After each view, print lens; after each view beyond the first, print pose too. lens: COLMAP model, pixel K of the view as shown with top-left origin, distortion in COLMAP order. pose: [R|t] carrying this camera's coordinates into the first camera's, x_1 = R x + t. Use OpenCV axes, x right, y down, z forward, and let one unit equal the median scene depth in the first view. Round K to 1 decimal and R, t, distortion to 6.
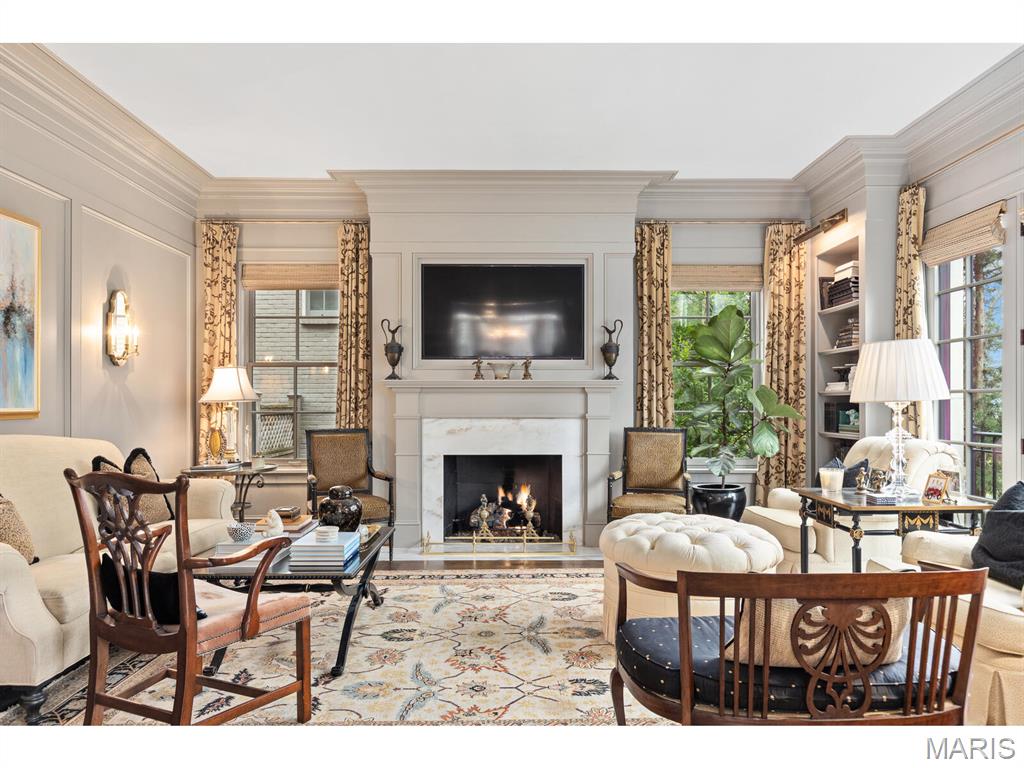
lens RADIAL K [[660.4, 0, 514.0], [0, 660.4, 392.3], [0, 0, 1]] dist [0.020462, -0.001860]
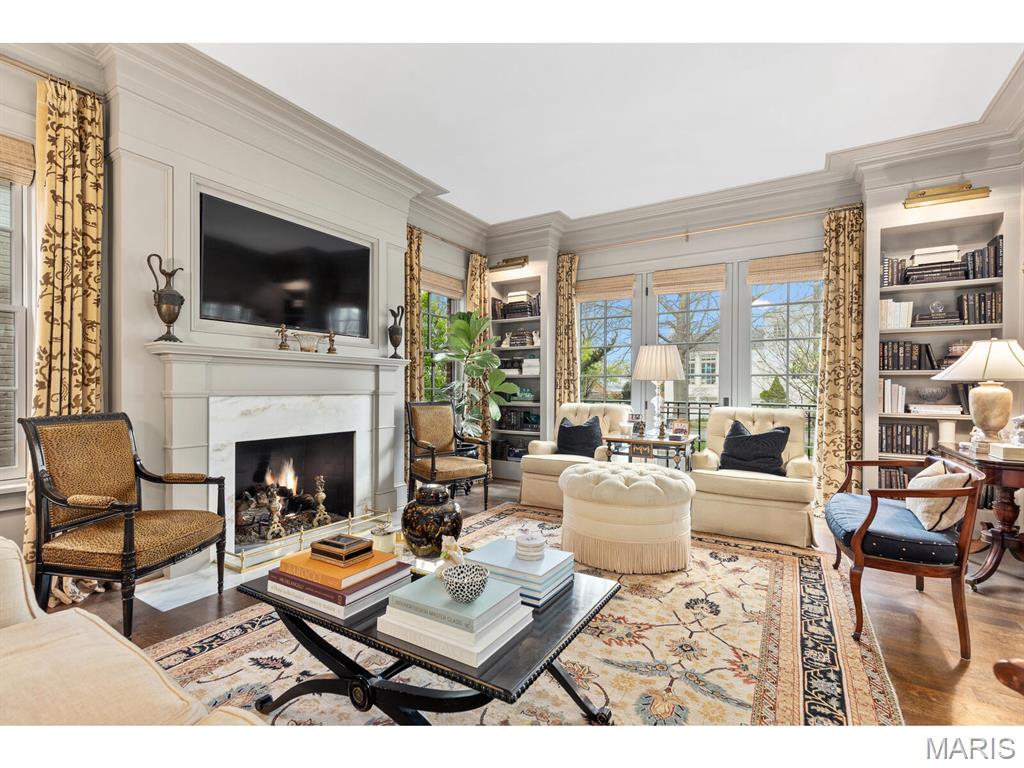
lens RADIAL K [[470.5, 0, 512.1], [0, 470.5, 384.9], [0, 0, 1]] dist [0.011080, -0.000220]
pose [[0.540588, 0.008413, 0.841246, -0.404078], [-0.017478, 0.999846, 0.001232, 0.019153], [-0.841106, -0.015369, 0.540652, 0.408568]]
